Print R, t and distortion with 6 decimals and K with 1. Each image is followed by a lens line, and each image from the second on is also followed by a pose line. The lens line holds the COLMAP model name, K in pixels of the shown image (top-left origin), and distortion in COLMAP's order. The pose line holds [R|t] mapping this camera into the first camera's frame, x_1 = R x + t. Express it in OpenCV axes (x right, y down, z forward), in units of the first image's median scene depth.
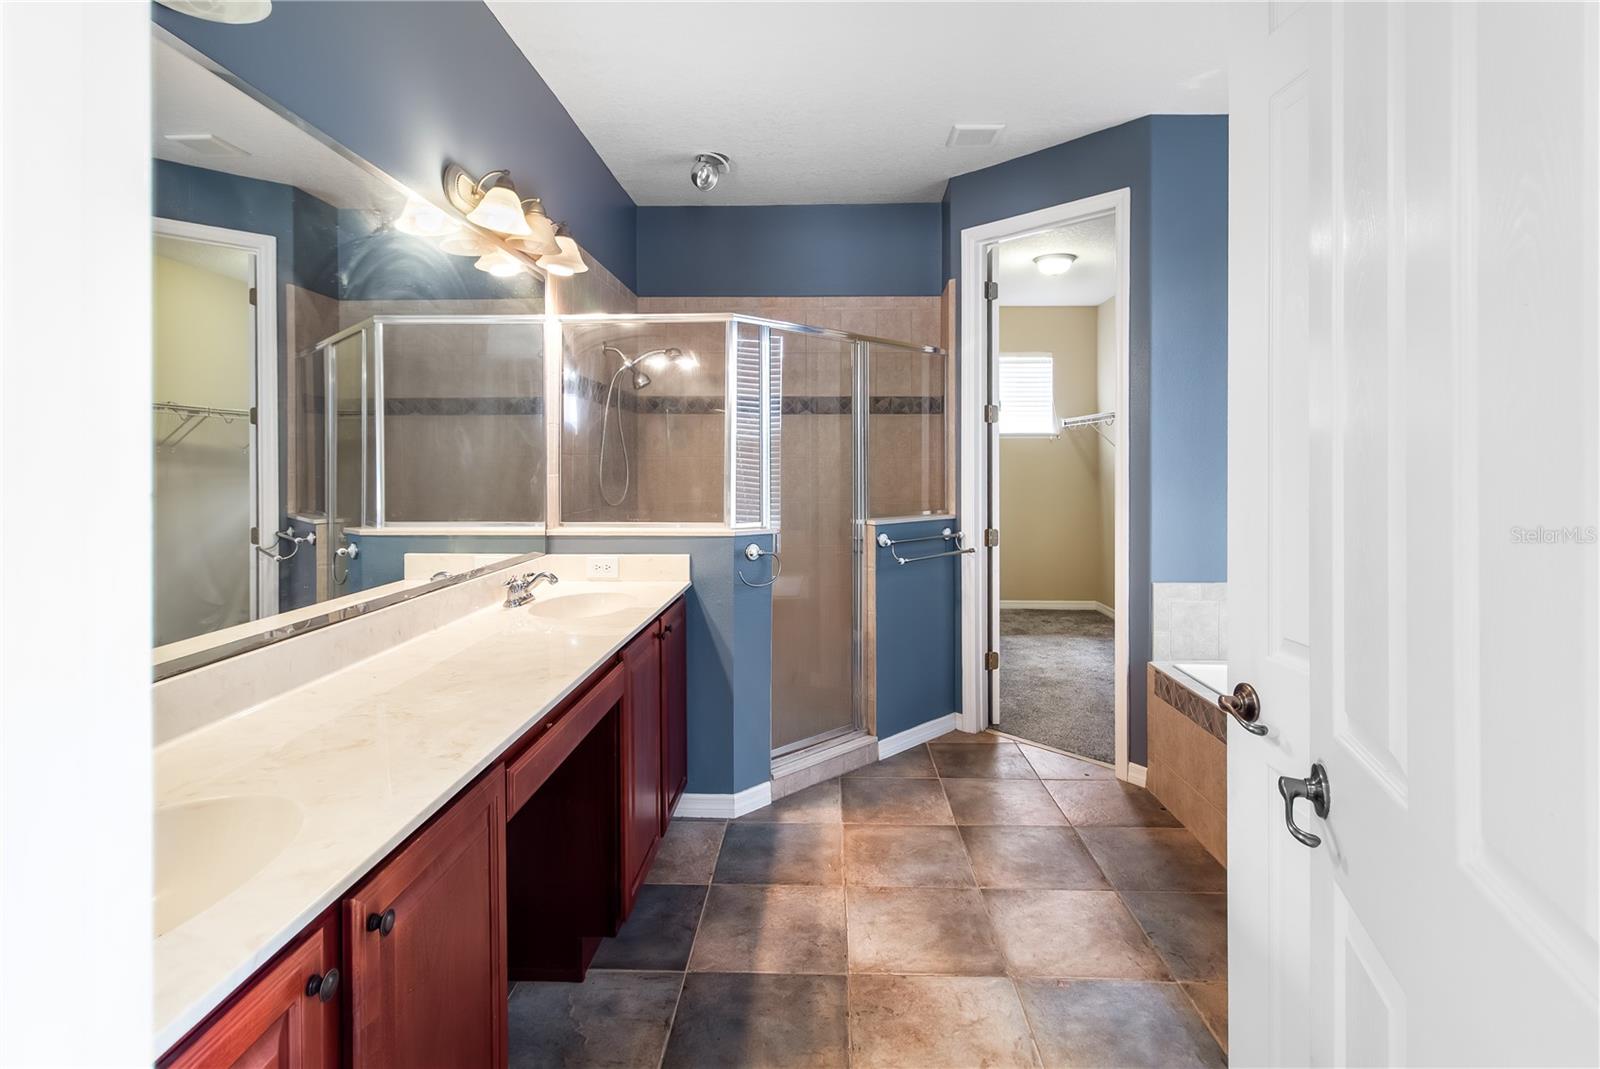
lens RADIAL K [[767.5, 0, 810.4], [0, 767.5, 467.1], [0, 0, 1]] dist [0.003429, -0.001066]
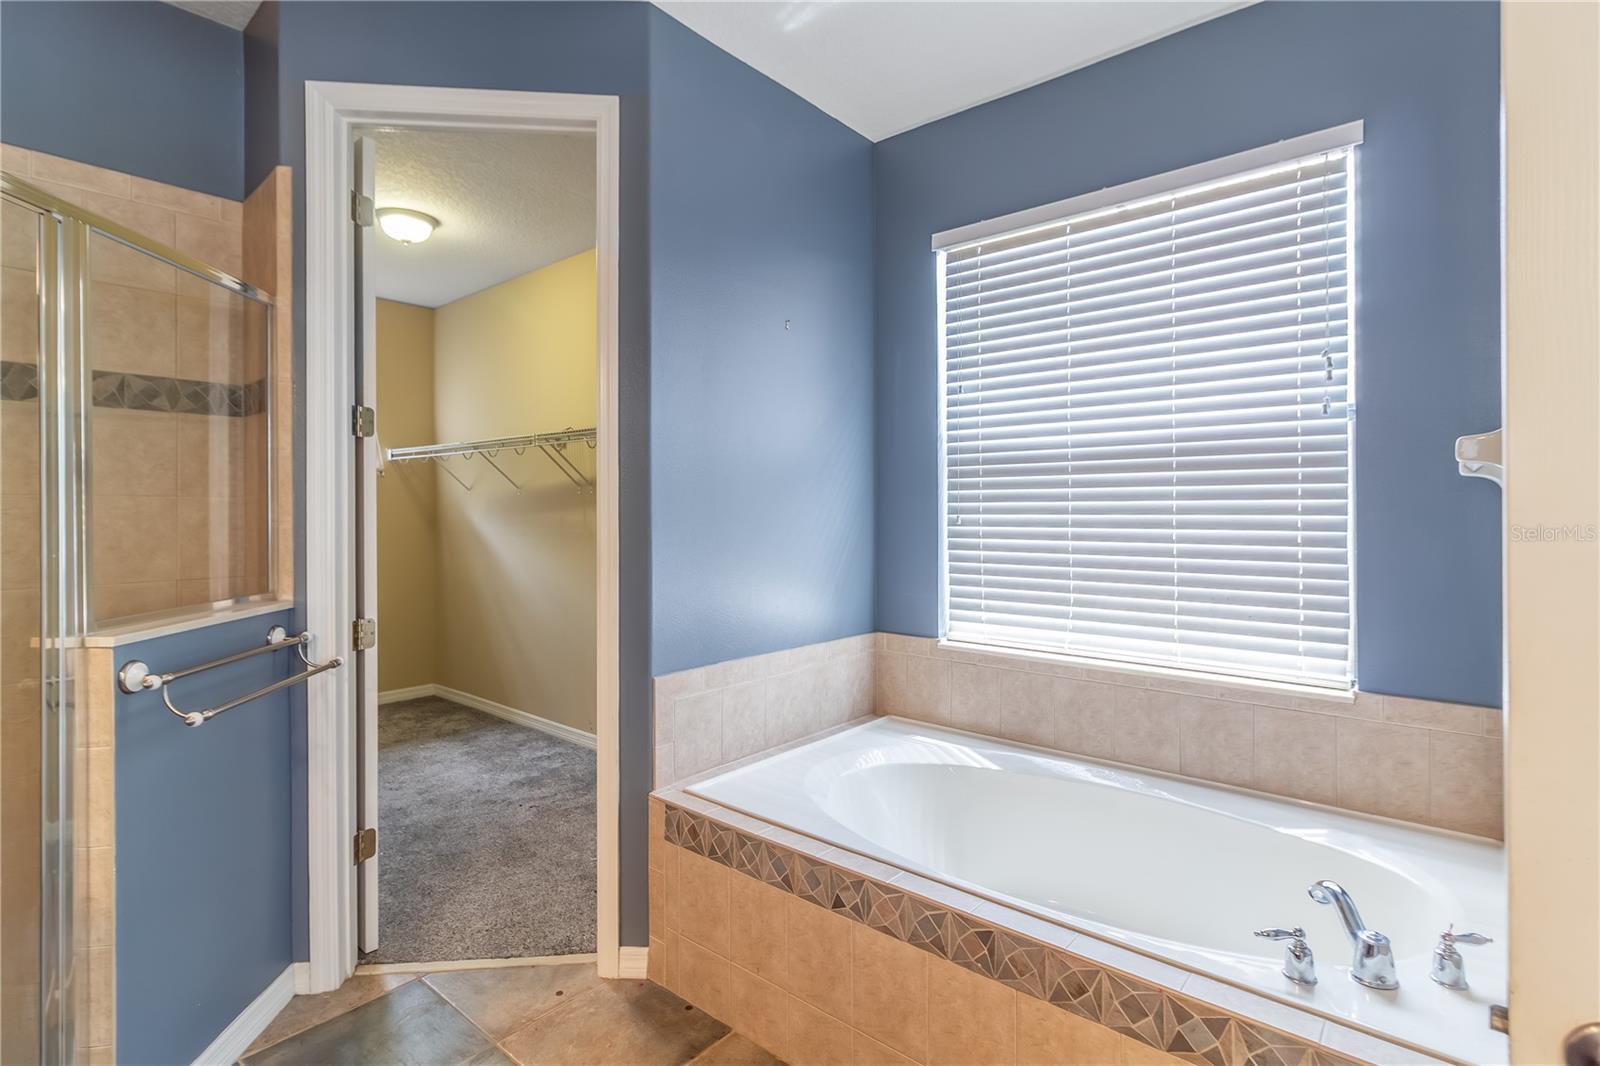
lens RADIAL K [[767.5, 0, 796.6], [0, 767.5, 509.6], [0, 0, 1]] dist [0.003429, -0.001066]
pose [[0.627408, -0.002501, 0.778687, -0.011544], [0.006839, 0.999974, -0.002299, 0.001013], [-0.778661, 0.006768, 0.627408, 0.384176]]
